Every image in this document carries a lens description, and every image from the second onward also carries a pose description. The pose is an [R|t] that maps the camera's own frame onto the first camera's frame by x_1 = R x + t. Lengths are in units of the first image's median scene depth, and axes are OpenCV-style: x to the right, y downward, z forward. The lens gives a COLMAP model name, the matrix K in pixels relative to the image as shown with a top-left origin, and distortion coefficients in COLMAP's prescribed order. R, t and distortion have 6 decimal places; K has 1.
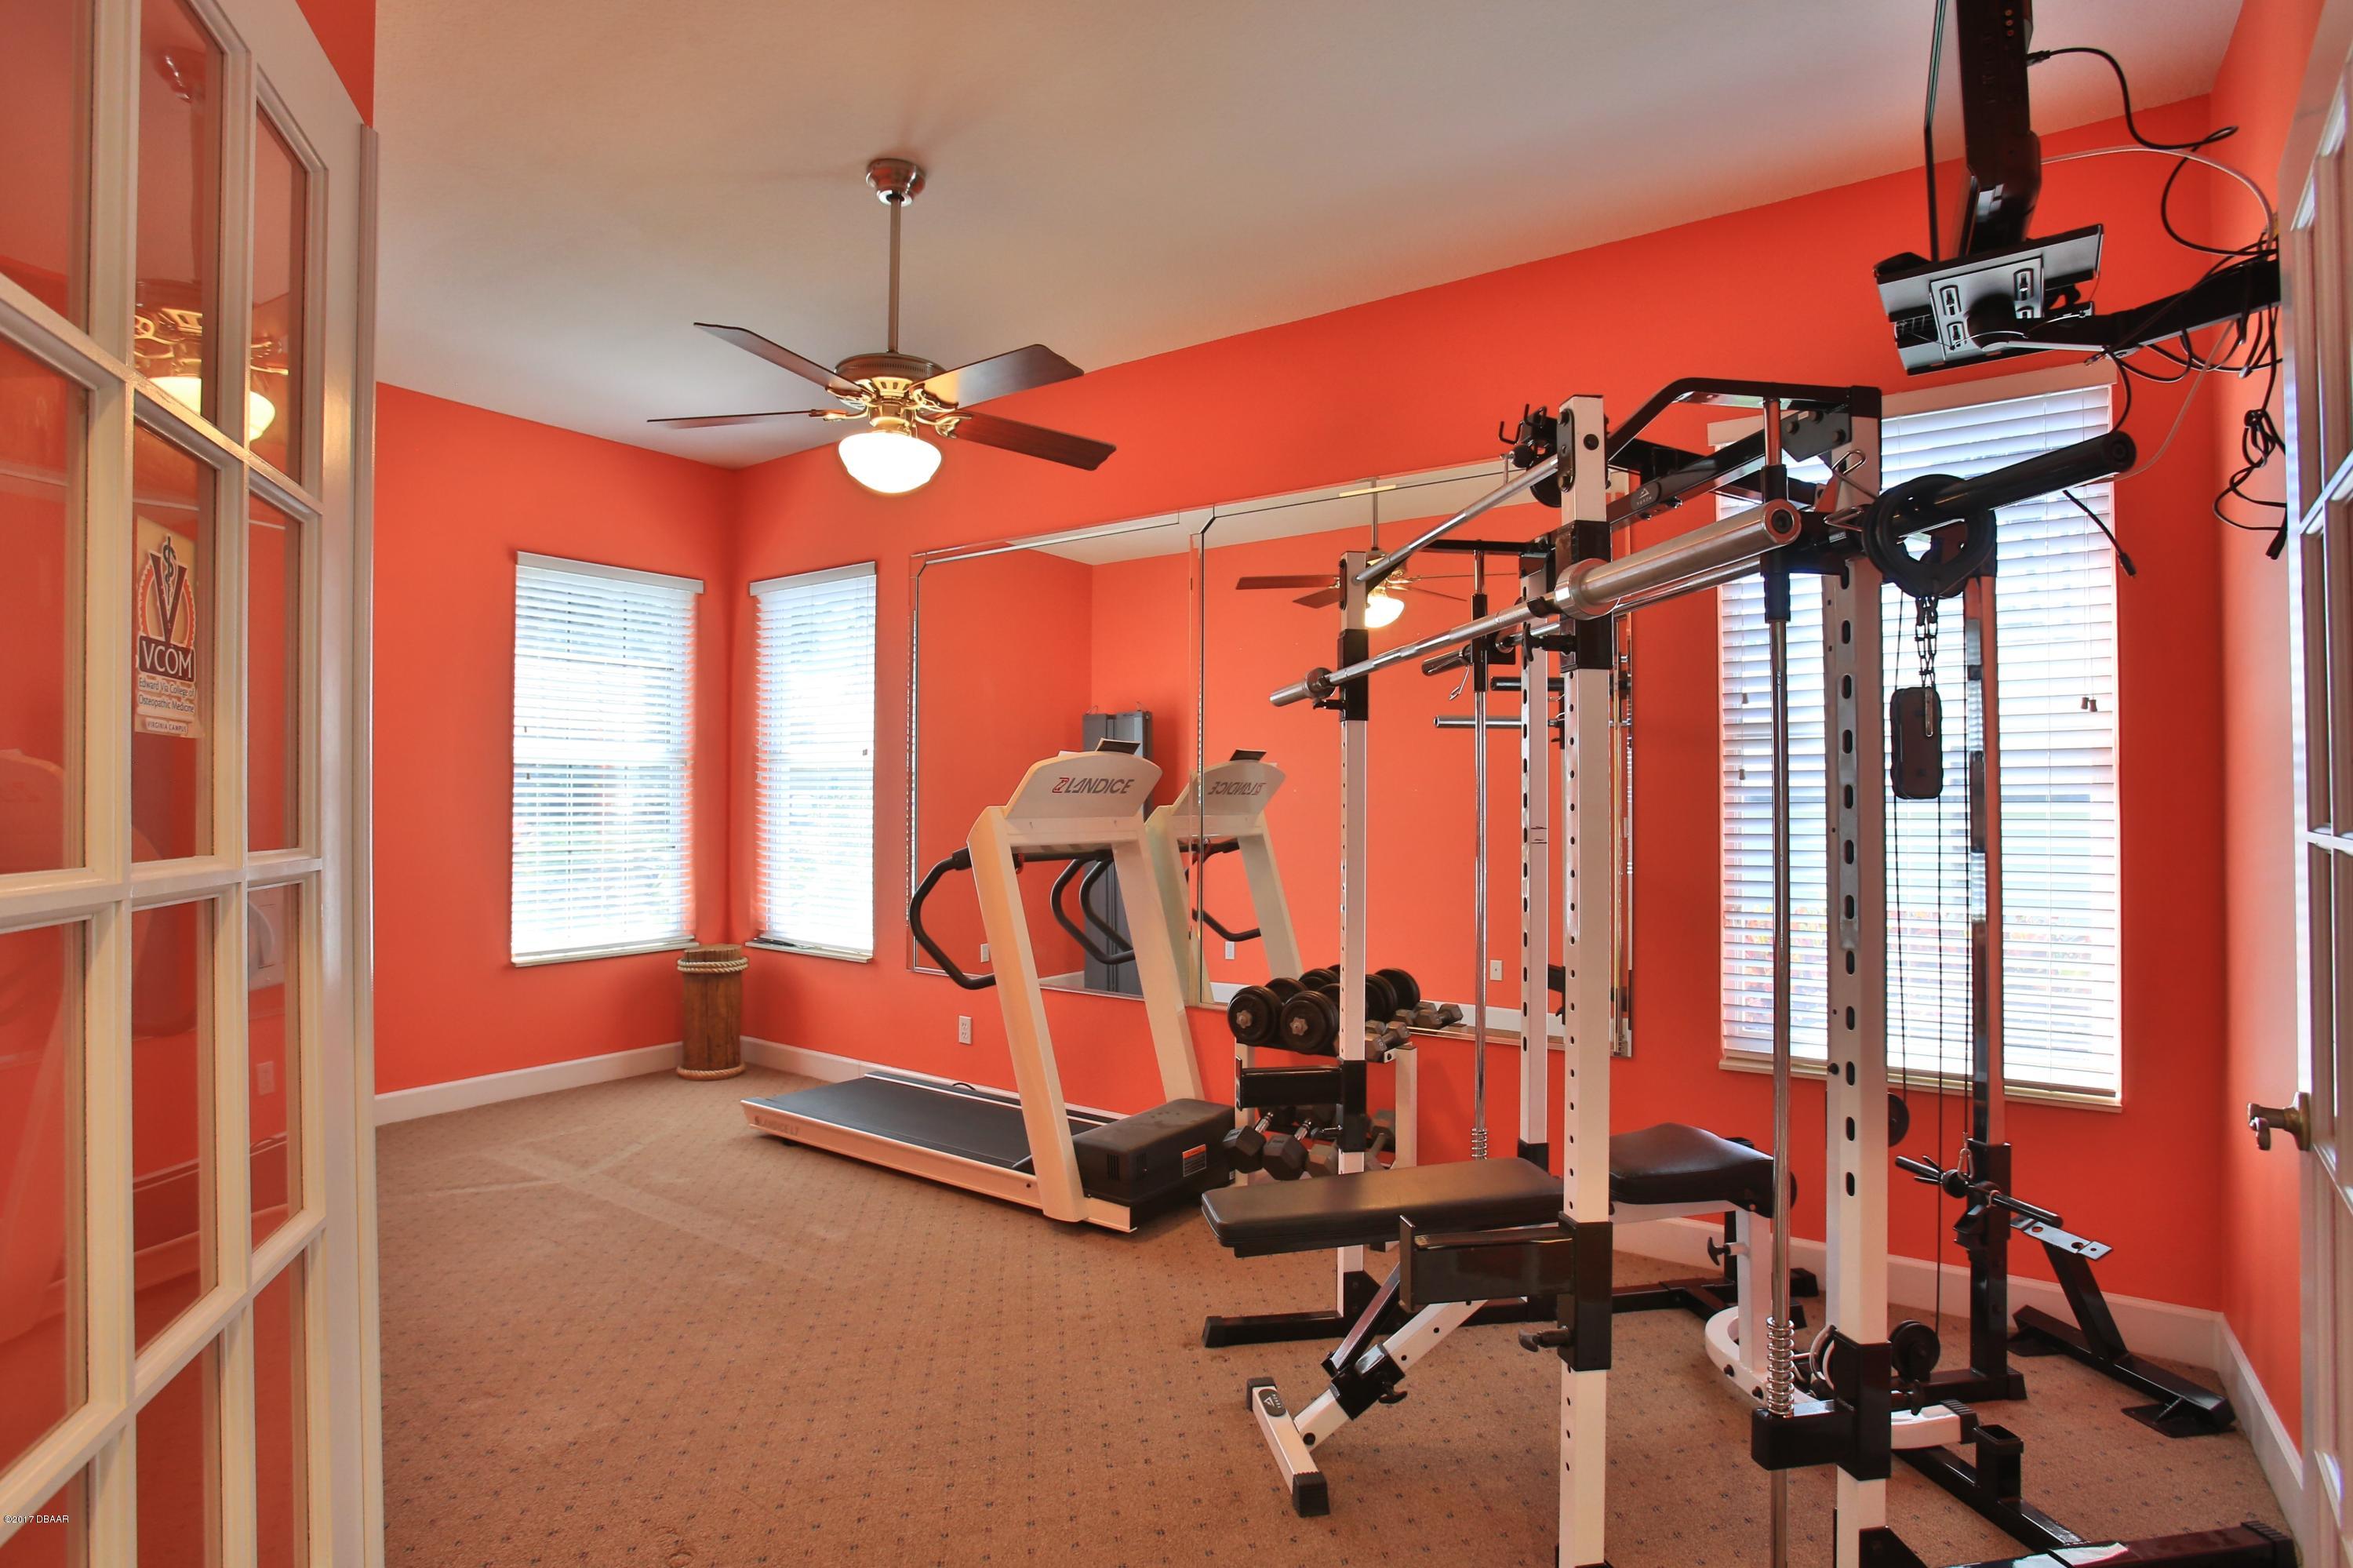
lens RADIAL K [[1182.6, 0, 1176.5], [0, 1182.6, 784.0], [0, 0, 1]] dist [-0.004057, 0.000244]
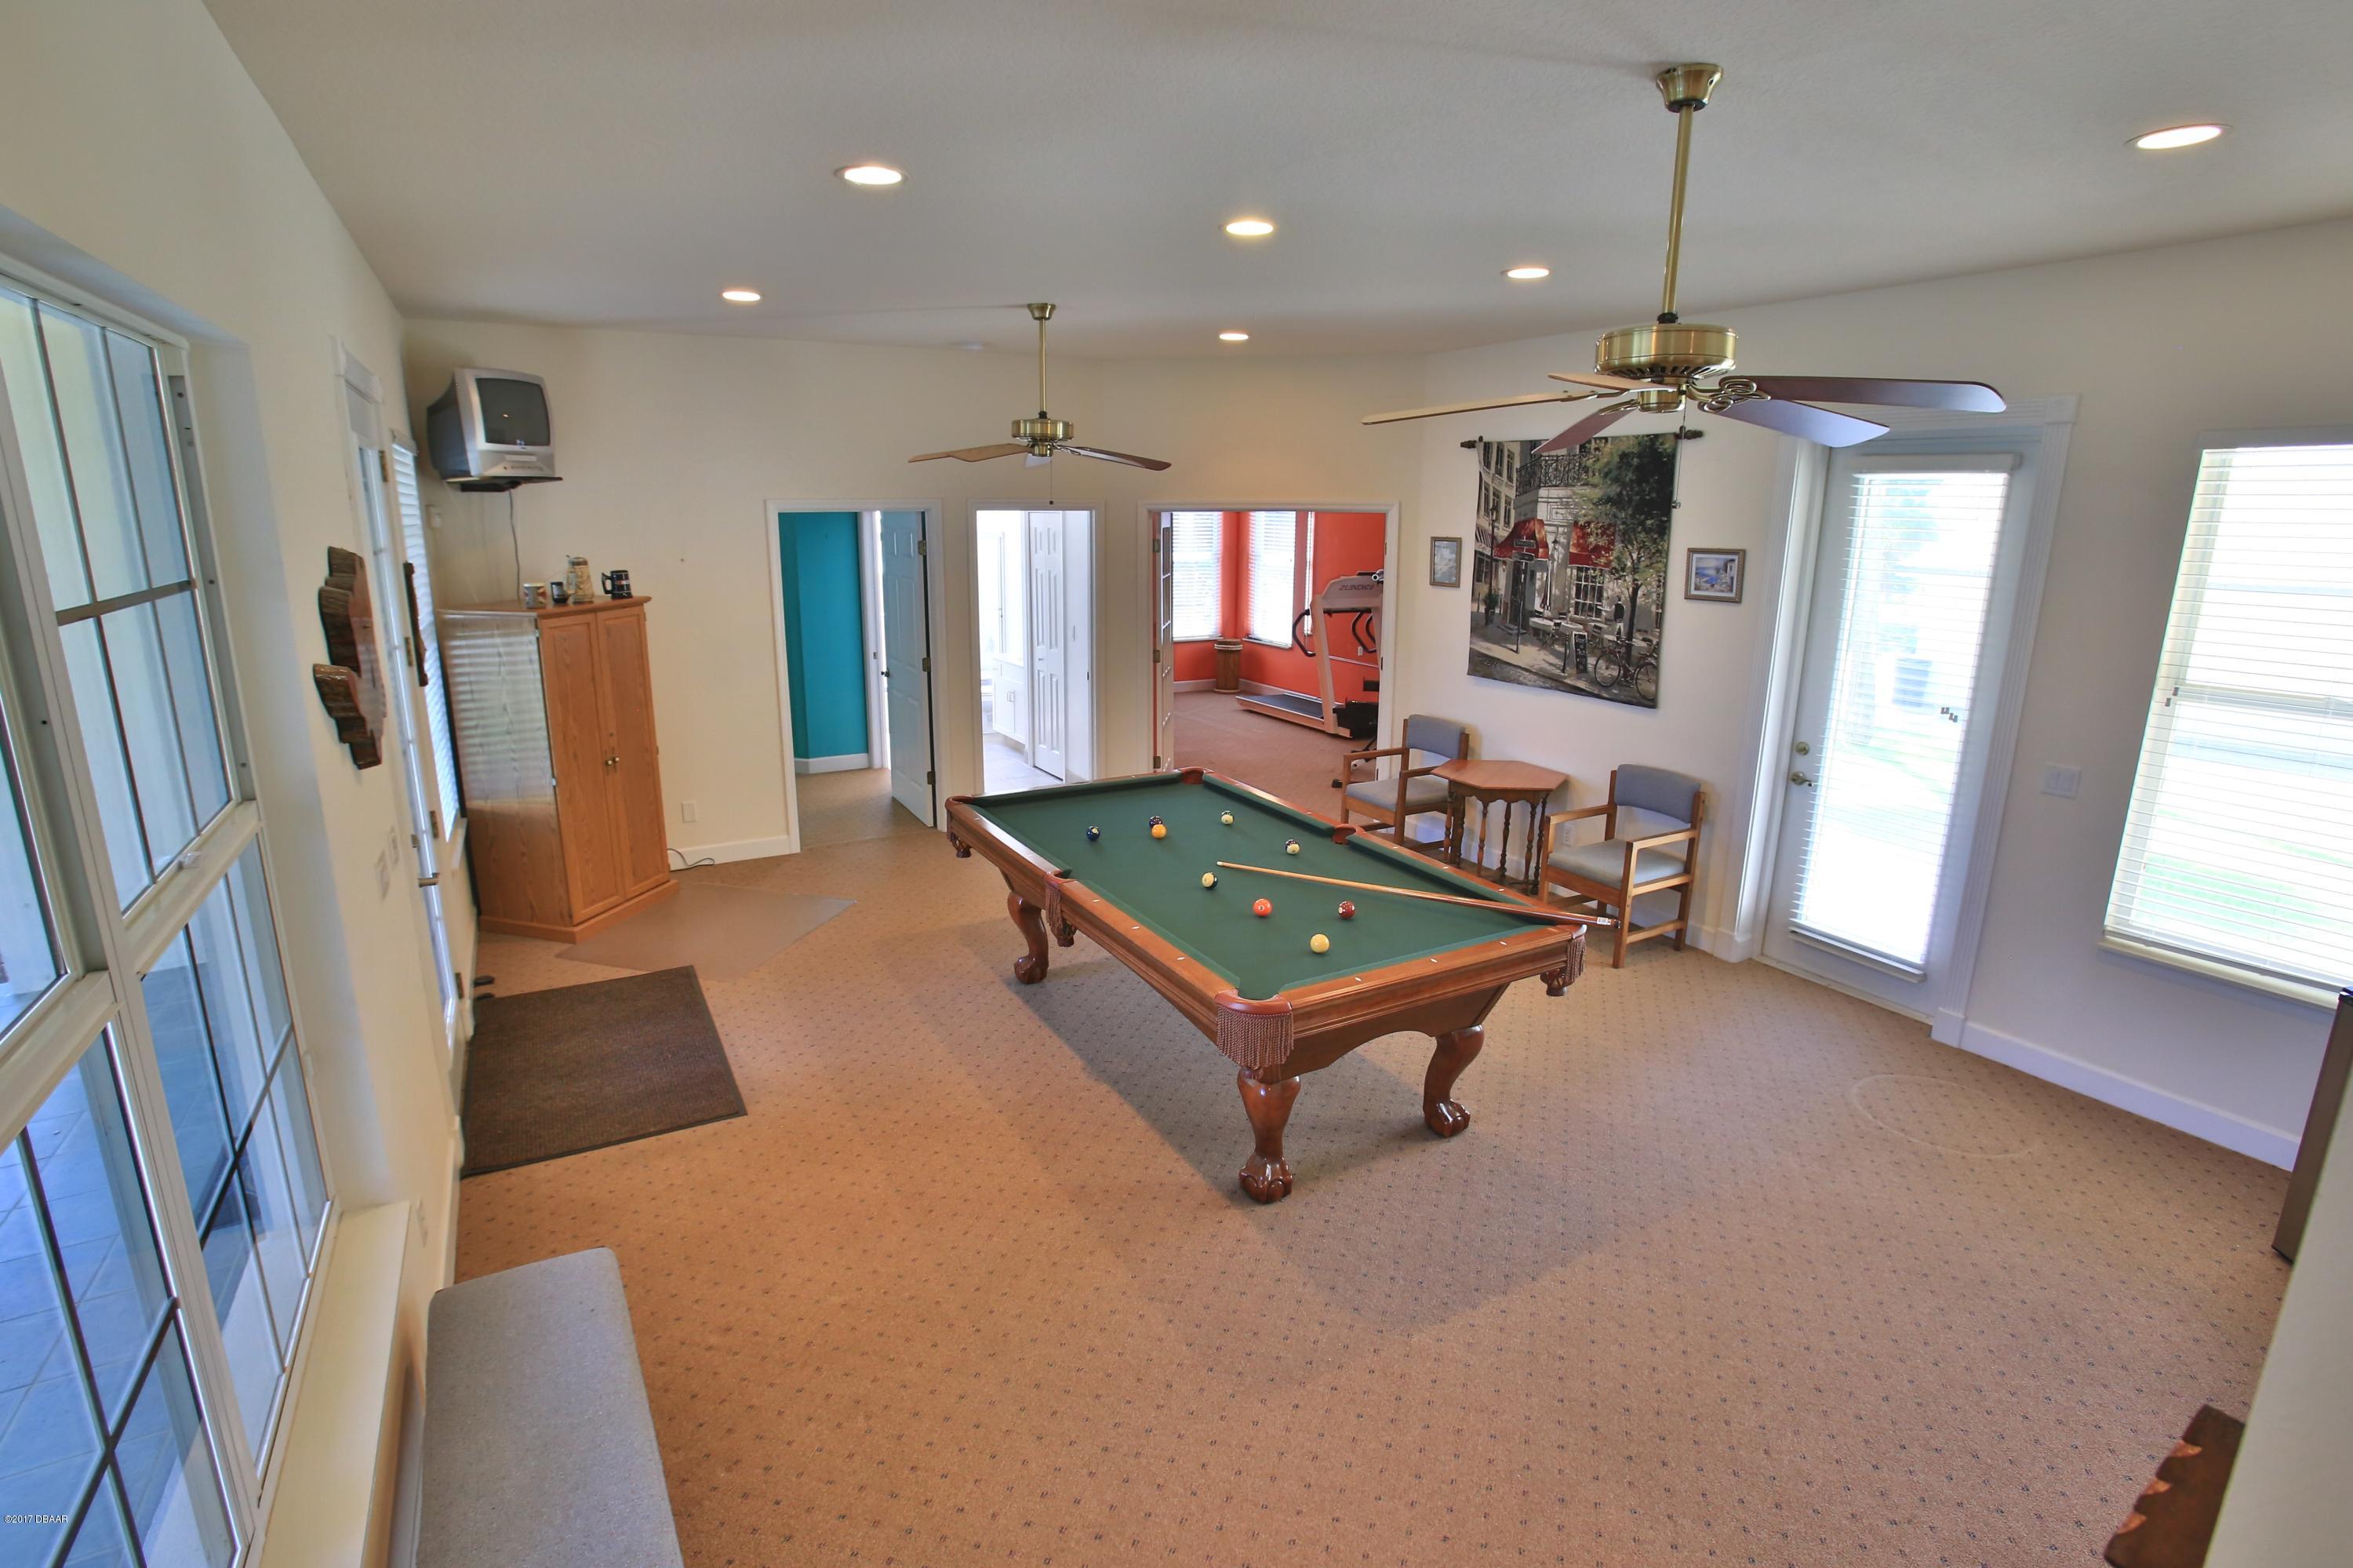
lens RADIAL K [[1123.6, 0, 1176.5], [0, 1123.6, 784.0], [0, 0, 1]] dist [-0.085094, 0.029239]
pose [[0.906855, 0.118165, -0.404539, 0.607830], [-0.020064, 0.970905, 0.238622, -0.153437], [0.420966, -0.208278, 0.882841, -1.453207]]
